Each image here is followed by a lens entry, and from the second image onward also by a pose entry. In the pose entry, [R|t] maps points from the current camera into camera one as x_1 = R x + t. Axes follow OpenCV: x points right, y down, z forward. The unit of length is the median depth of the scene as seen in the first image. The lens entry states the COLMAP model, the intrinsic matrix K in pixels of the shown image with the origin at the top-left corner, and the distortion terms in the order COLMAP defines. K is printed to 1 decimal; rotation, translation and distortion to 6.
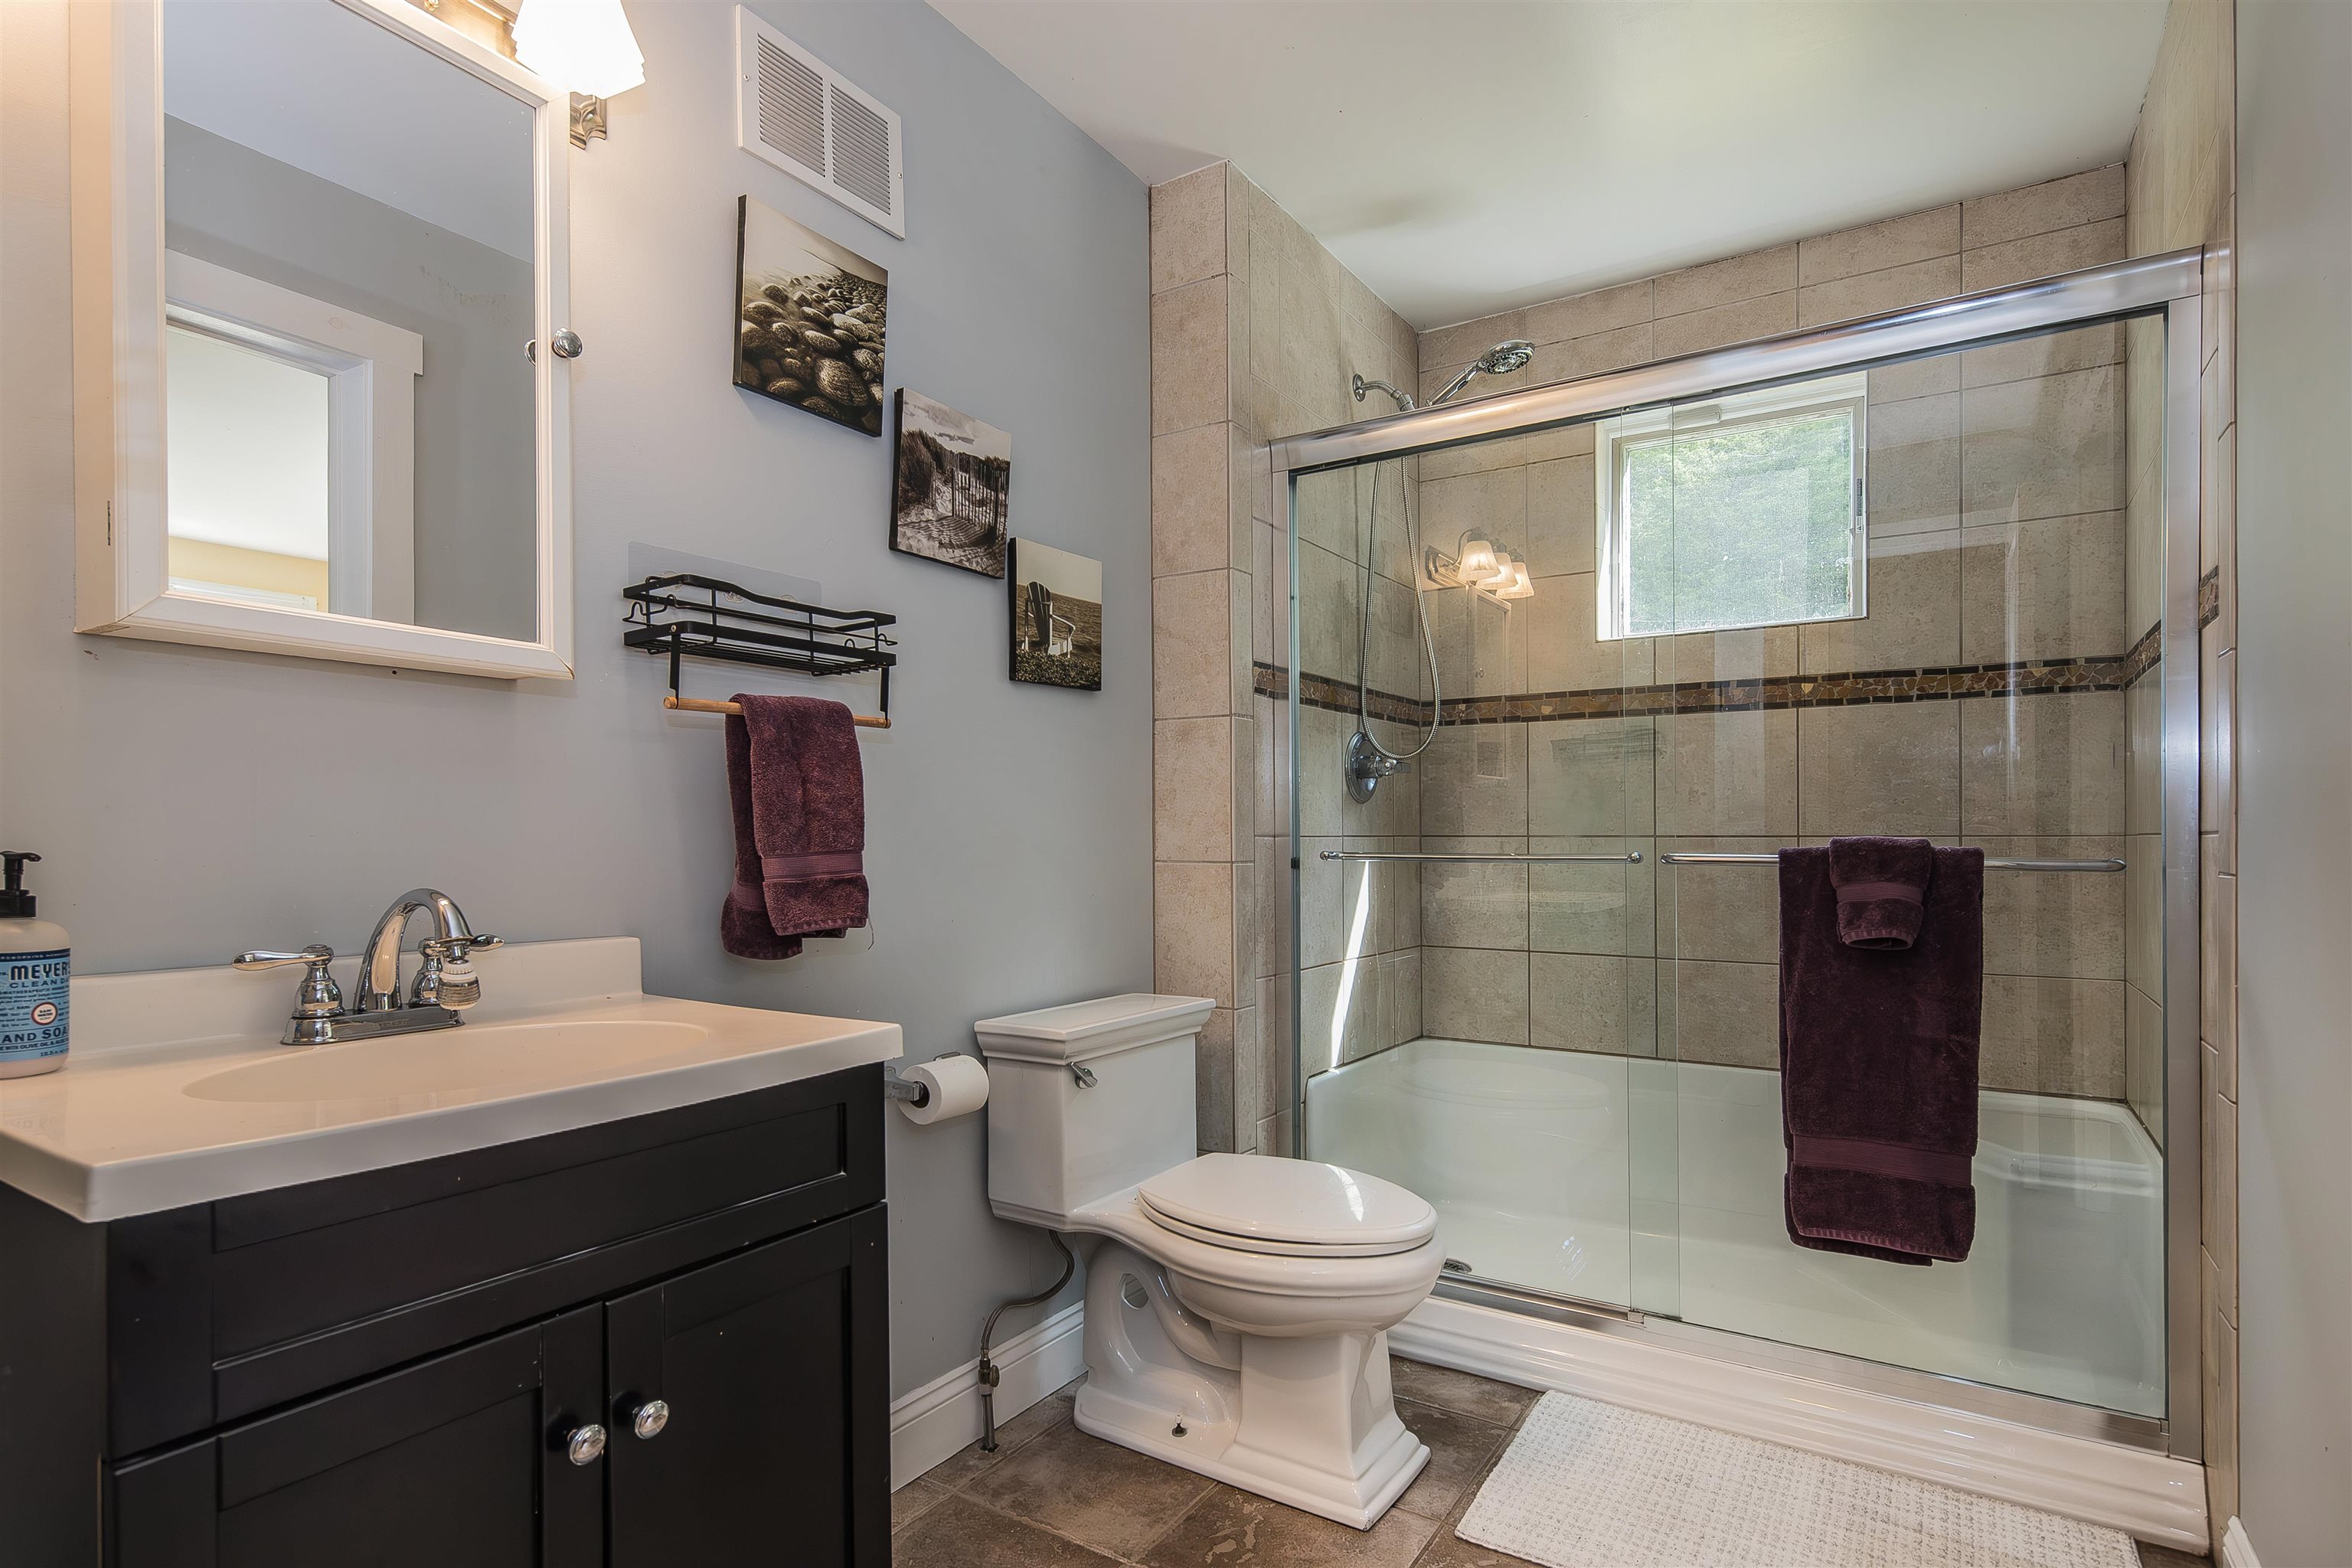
lens RADIAL K [[1187.2, 0, 1183.3], [0, 1187.2, 867.5], [0, 0, 1]] dist [0.006776, 0.000757]
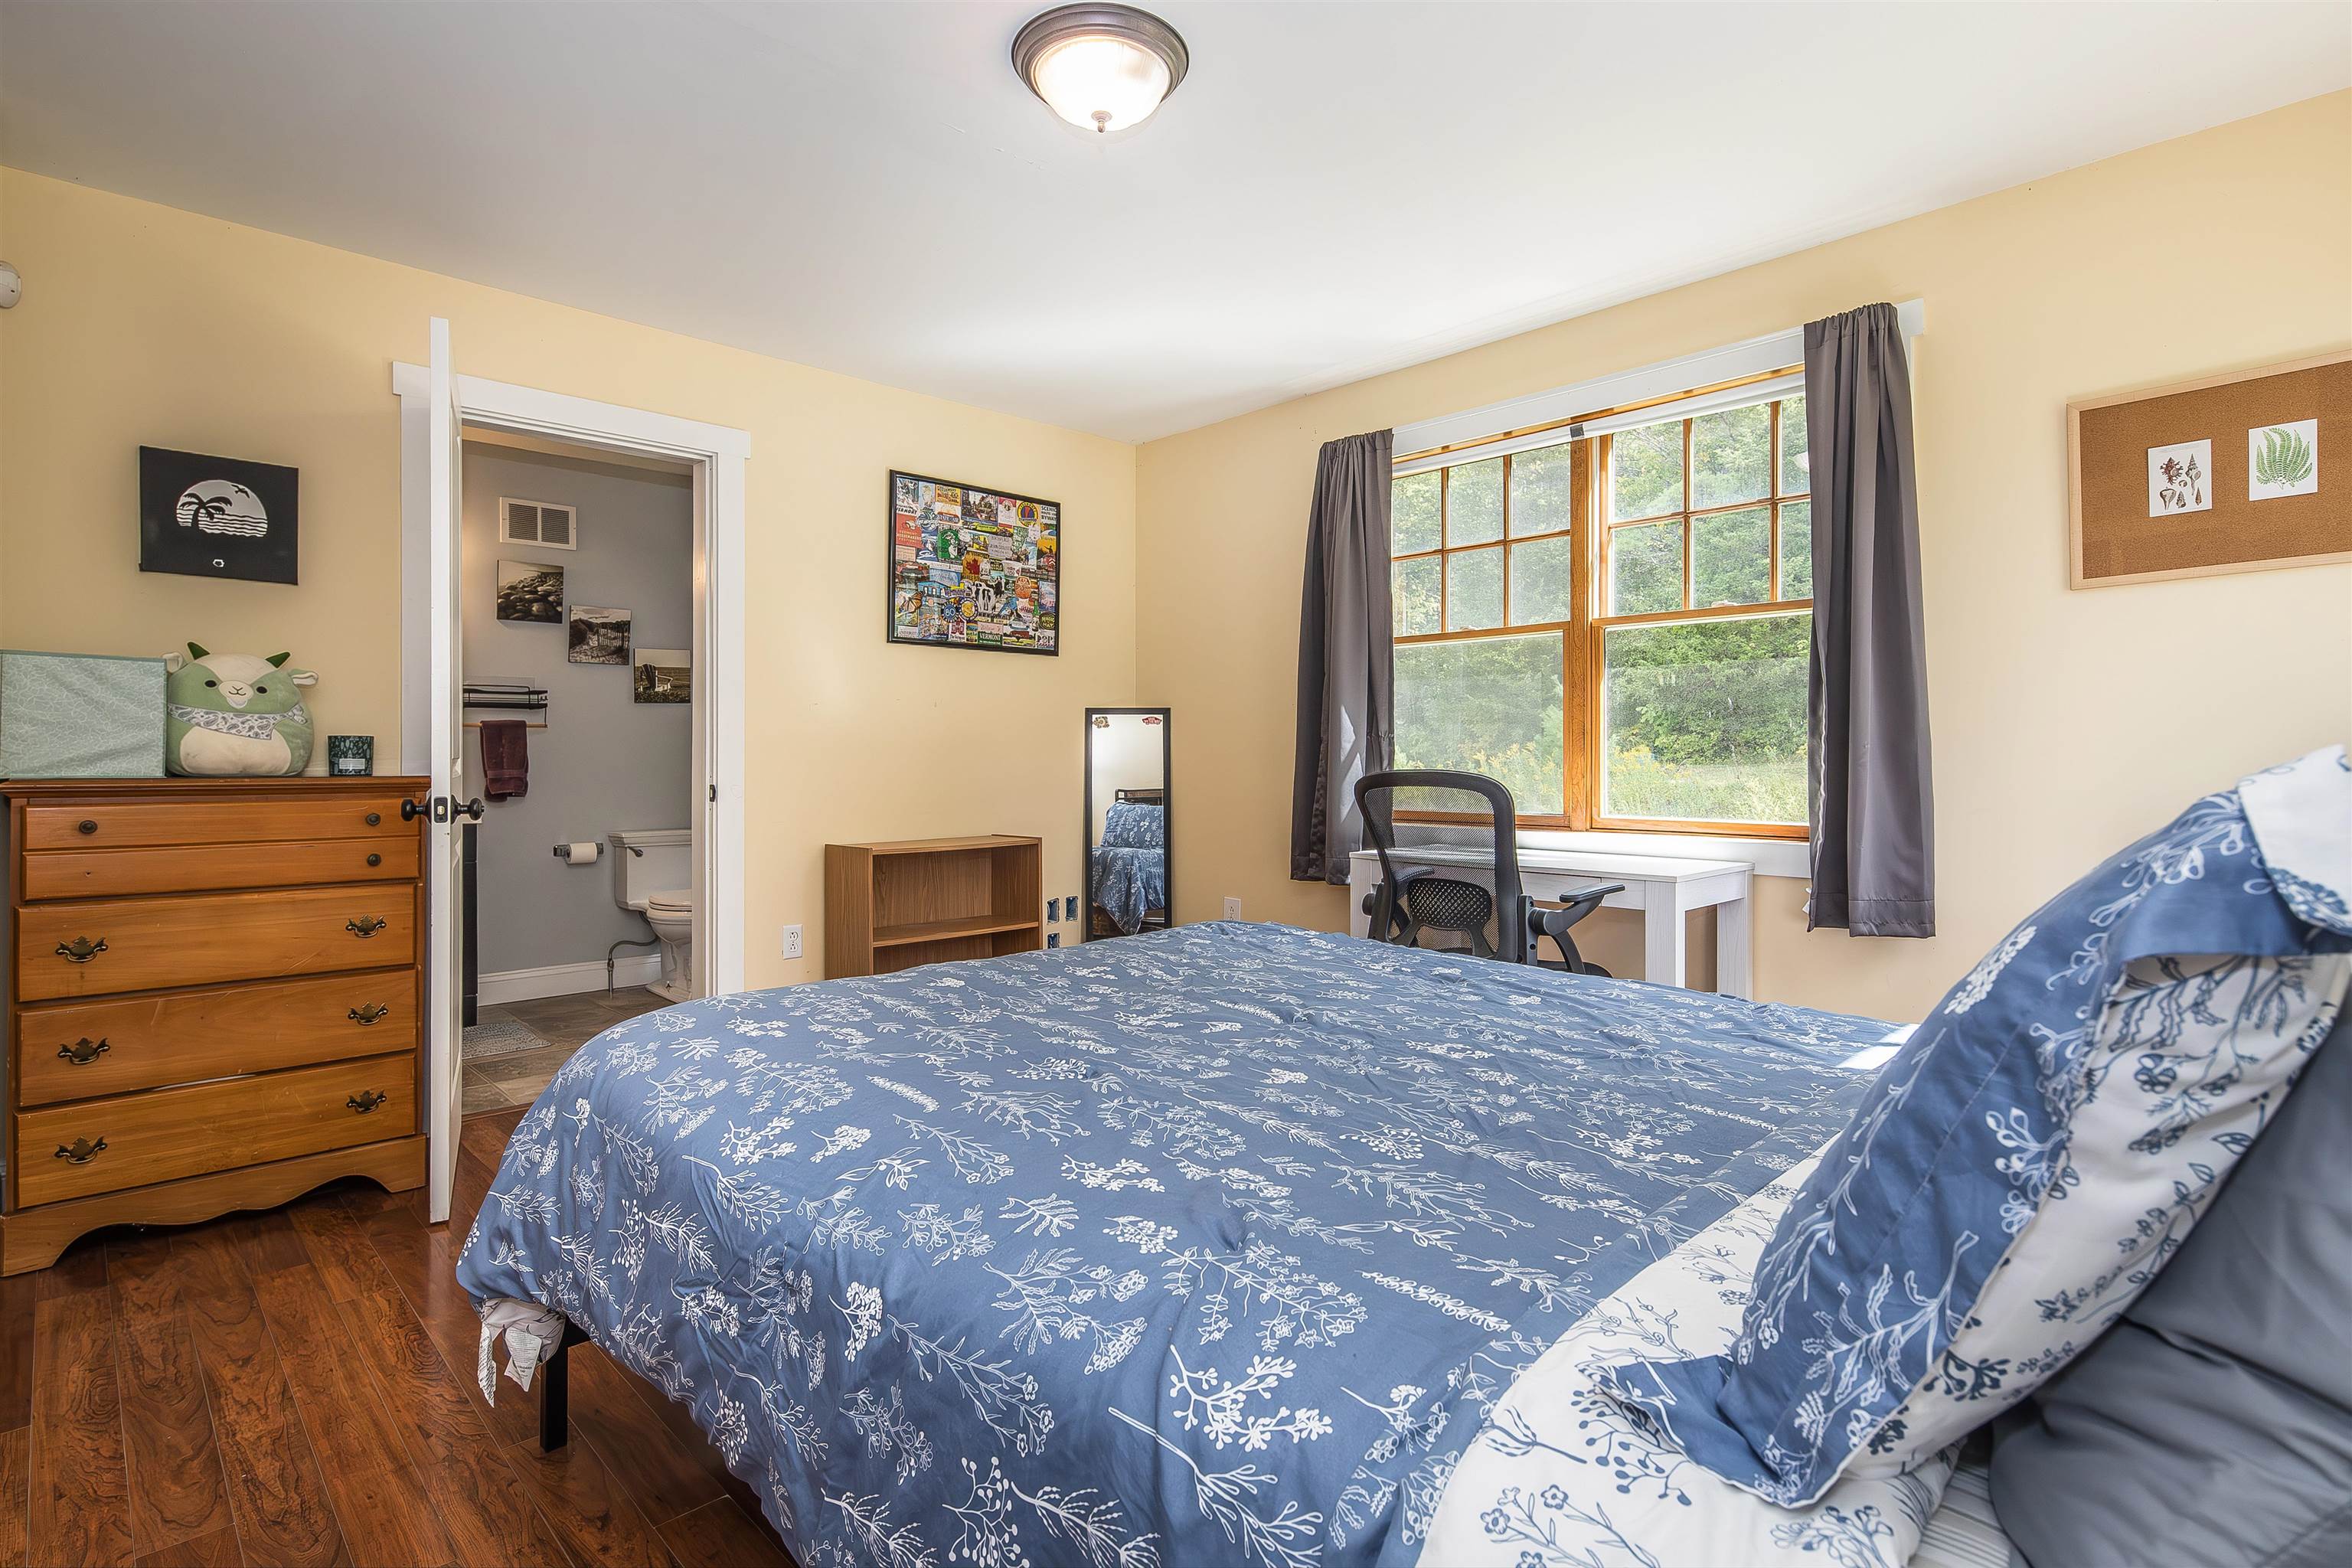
lens RADIAL K [[1187.2, 0, 1168.8], [0, 1187.2, 771.7], [0, 0, 1]] dist [0.006776, 0.000757]
pose [[0.966123, 0.004490, -0.258044, 1.832980], [-0.006443, 0.999957, -0.006723, 0.002763], [0.258003, 0.008157, 0.966110, -1.337307]]
